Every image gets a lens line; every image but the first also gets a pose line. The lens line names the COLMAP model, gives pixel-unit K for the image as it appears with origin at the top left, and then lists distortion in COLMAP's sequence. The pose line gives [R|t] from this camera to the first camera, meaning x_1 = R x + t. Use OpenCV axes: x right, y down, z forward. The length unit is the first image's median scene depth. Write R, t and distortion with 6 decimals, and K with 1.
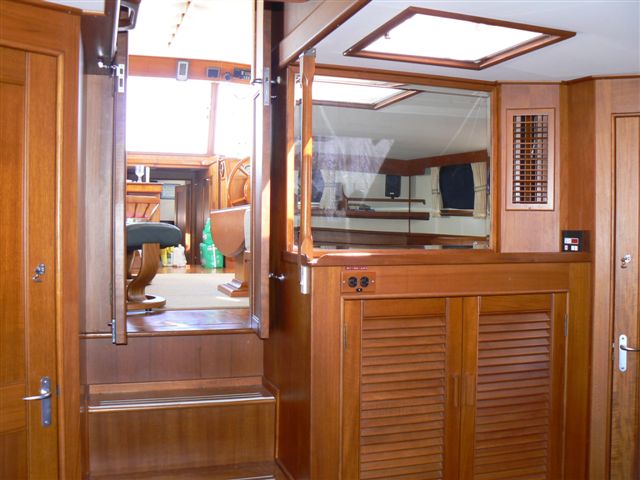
lens RADIAL K [[691.5, 0, 320.0], [0, 691.5, 240.0], [0, 0, 1]] dist [-0.175202, 0.163906]
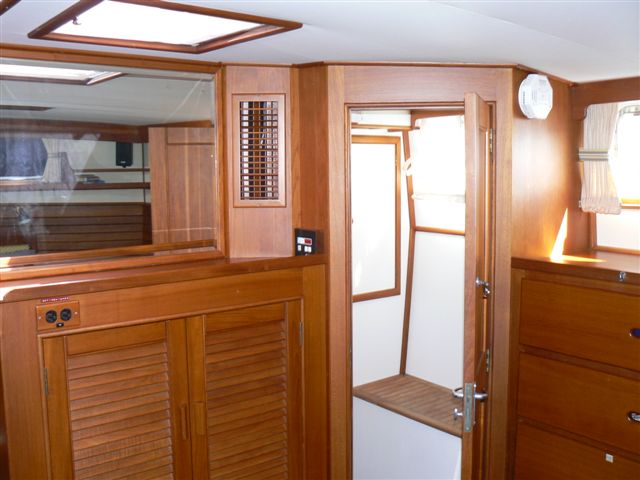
lens RADIAL K [[691.5, 0, 320.0], [0, 691.5, 240.0], [0, 0, 1]] dist [-0.175202, 0.163906]
pose [[0.937817, -0.053736, 0.342945, 0.064928], [0.022933, 0.995378, 0.093253, -0.084262], [-0.346371, -0.079589, 0.934715, 0.106488]]
